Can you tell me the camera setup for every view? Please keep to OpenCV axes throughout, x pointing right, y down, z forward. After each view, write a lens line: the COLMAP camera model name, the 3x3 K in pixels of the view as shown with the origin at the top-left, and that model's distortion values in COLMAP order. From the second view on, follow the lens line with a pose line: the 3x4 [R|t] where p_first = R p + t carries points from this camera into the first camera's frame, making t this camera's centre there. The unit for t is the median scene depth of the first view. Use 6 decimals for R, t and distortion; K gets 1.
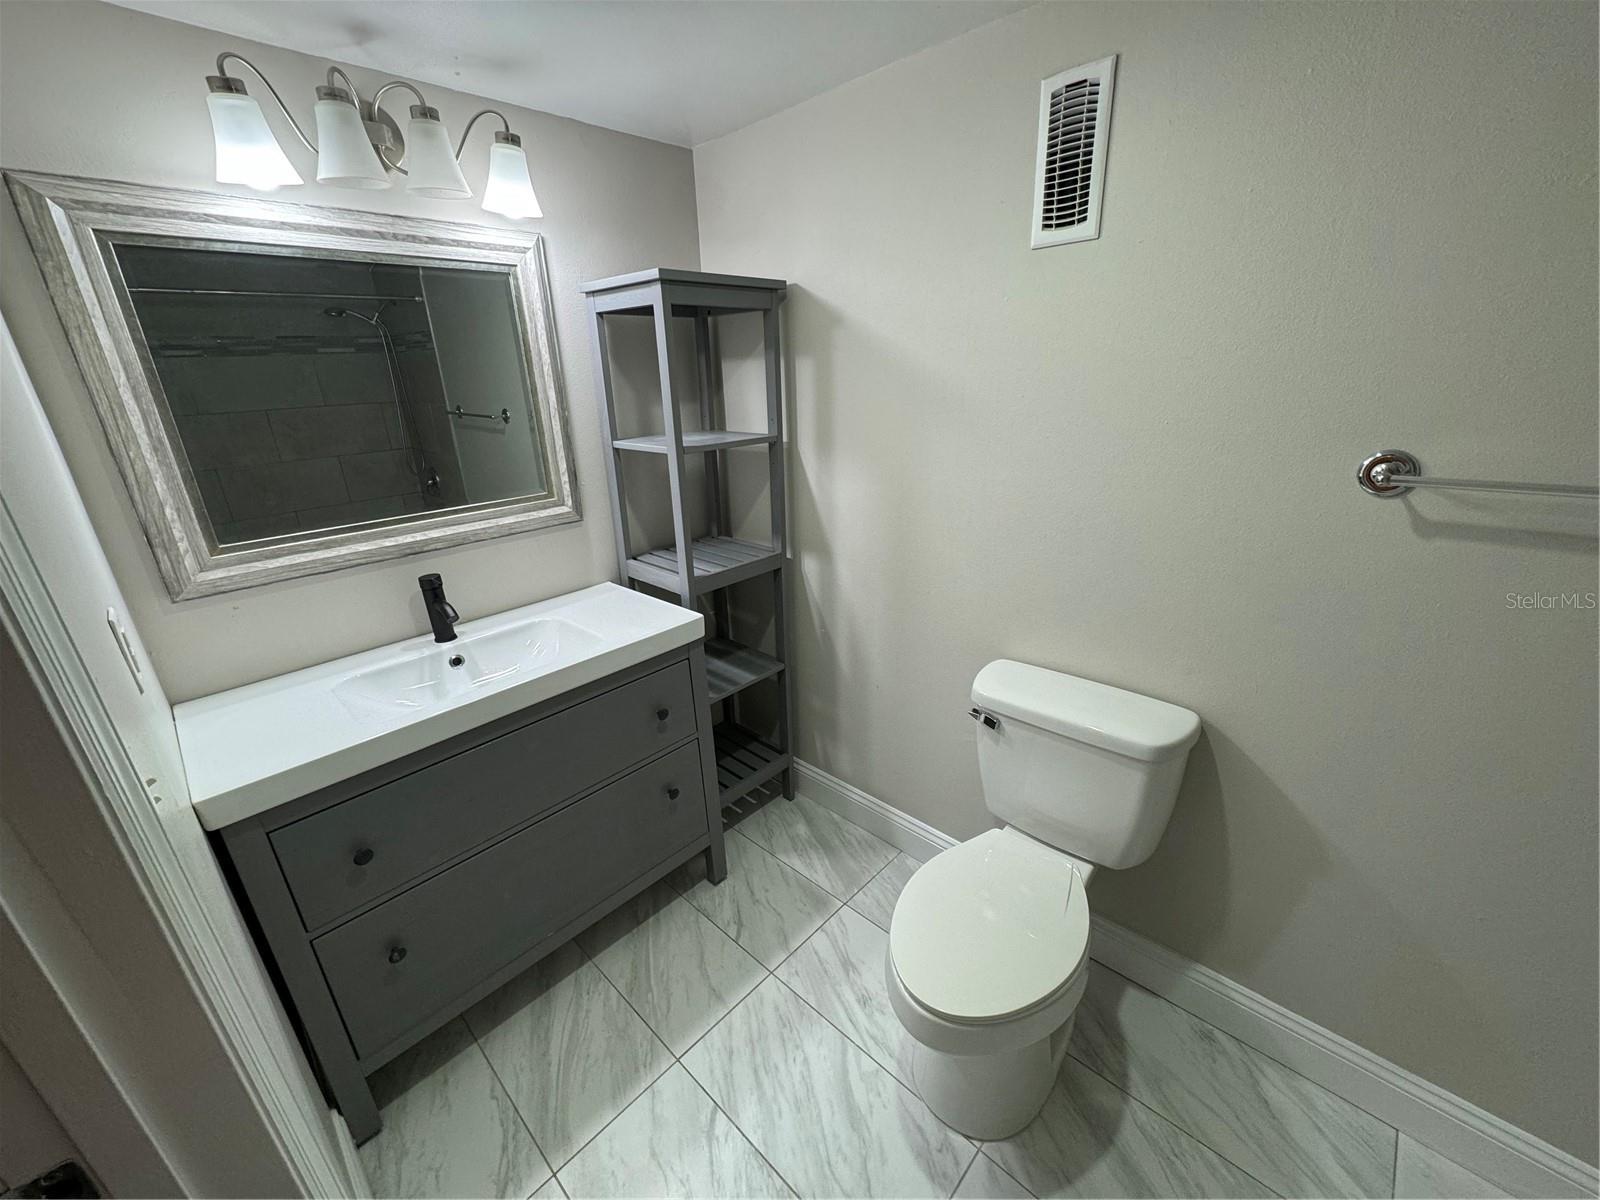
lens RADIAL K [[636.7, 0, 800.3], [0, 636.7, 601.4], [0, 0, 1]] dist [-0.001967, 0.000158]
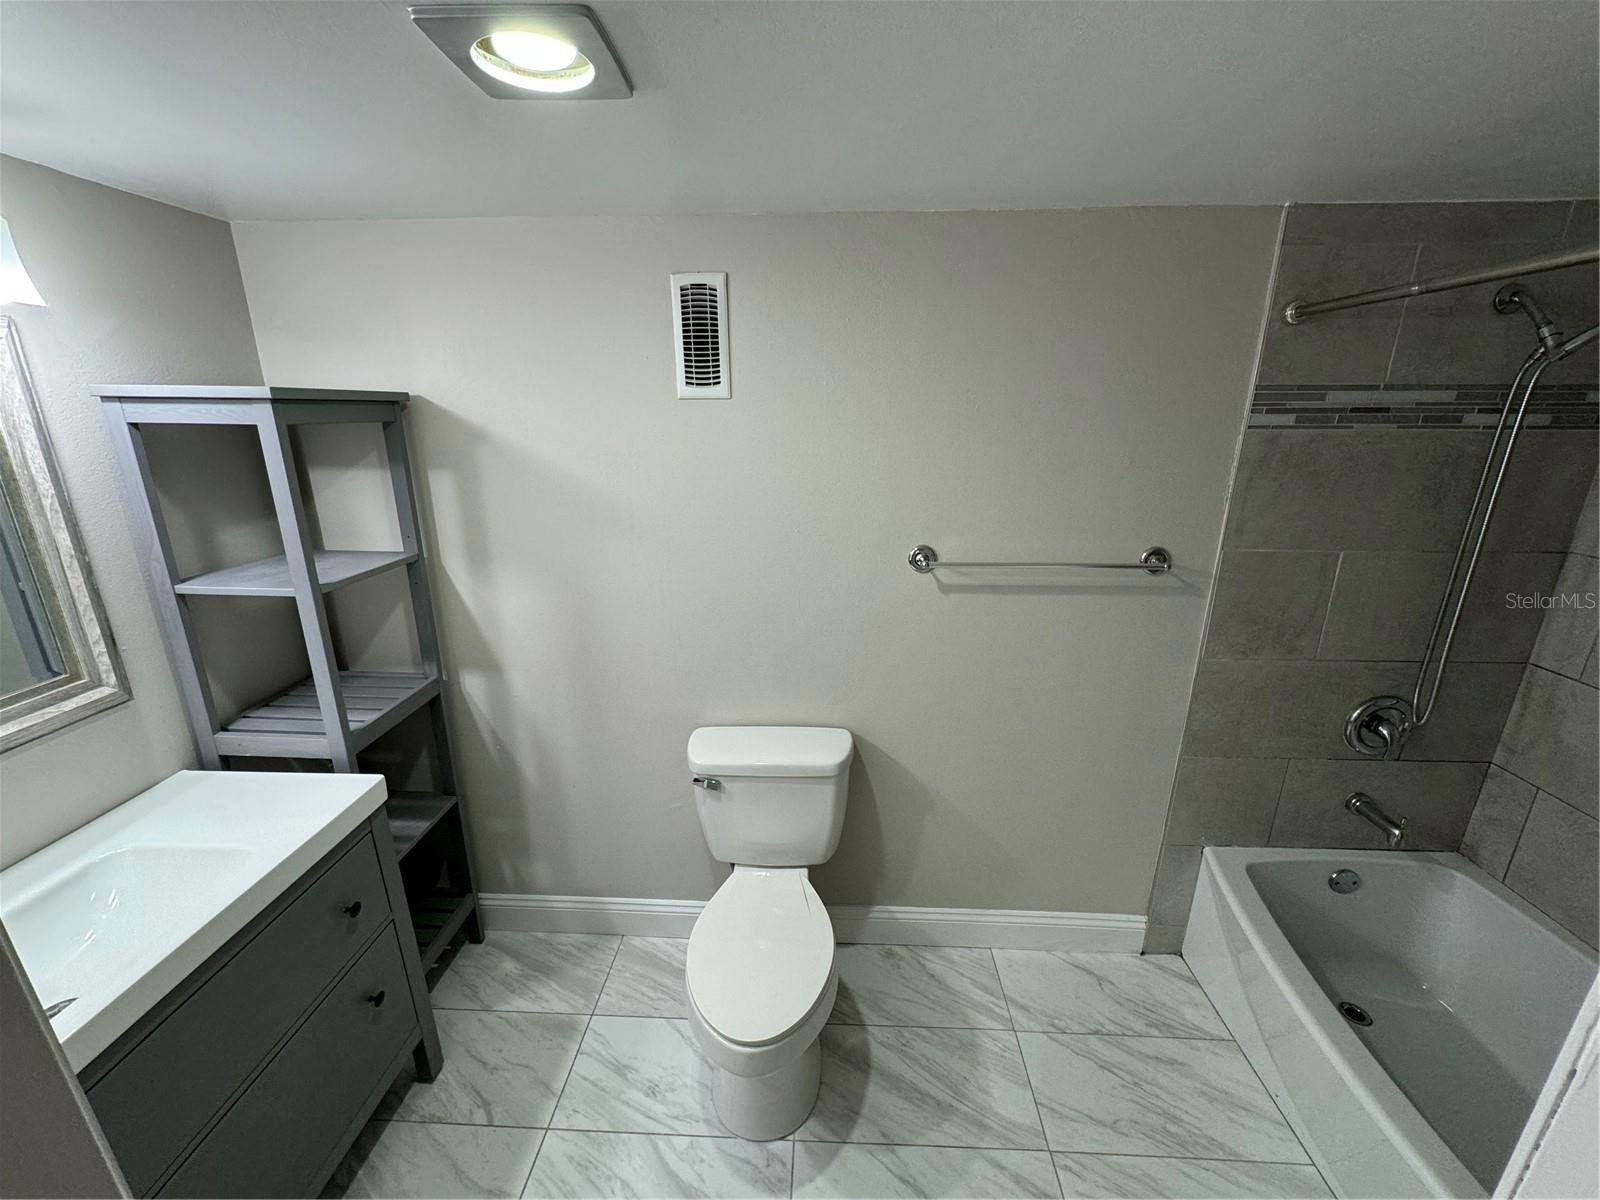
lens RADIAL K [[636.7, 0, 800.3], [0, 636.7, 601.4], [0, 0, 1]] dist [-0.001967, 0.000158]
pose [[0.754425, -0.154314, 0.637989, -0.236187], [0.197542, 0.980288, 0.003514, -0.098144], [-0.625955, 0.123379, 0.770038, -0.037457]]
